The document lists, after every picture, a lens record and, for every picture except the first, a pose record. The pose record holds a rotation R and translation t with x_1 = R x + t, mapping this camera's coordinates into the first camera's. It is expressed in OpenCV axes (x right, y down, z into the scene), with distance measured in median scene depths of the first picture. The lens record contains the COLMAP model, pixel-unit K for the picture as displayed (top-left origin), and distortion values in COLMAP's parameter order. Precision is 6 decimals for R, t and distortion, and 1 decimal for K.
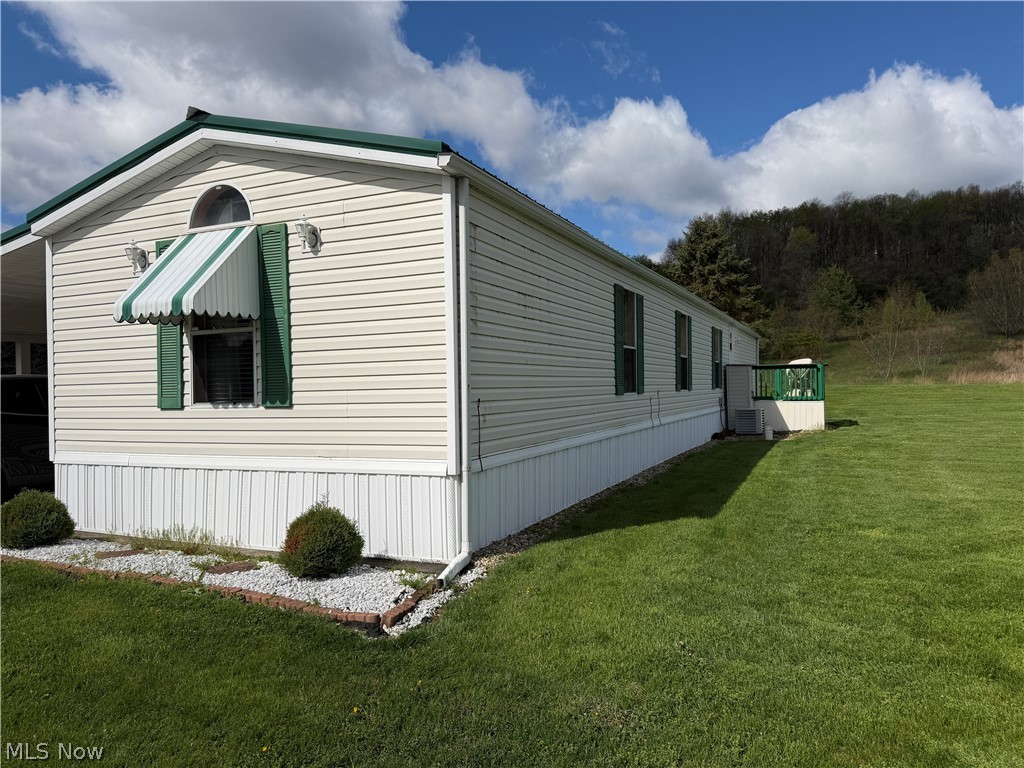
lens RADIAL K [[717.3, 0, 512.0], [0, 717.3, 384.0], [0, 0, 1]] dist [0.155568, -0.229488]
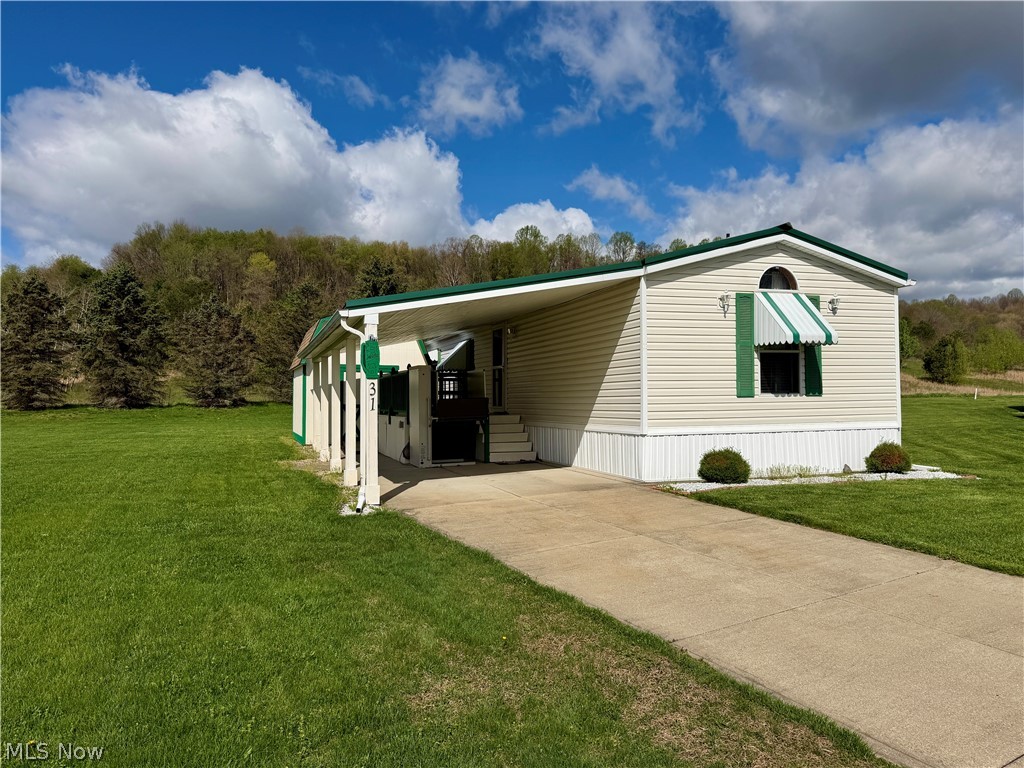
lens RADIAL K [[739.5, 0, 512.0], [0, 739.5, 384.0], [0, 0, 1]] dist [0.002284, 0.000024]
pose [[0.723392, 0.026791, 0.689917, -2.042762], [-0.004715, 0.999415, -0.033865, 0.065867], [-0.690421, 0.021245, 0.723096, 0.184139]]
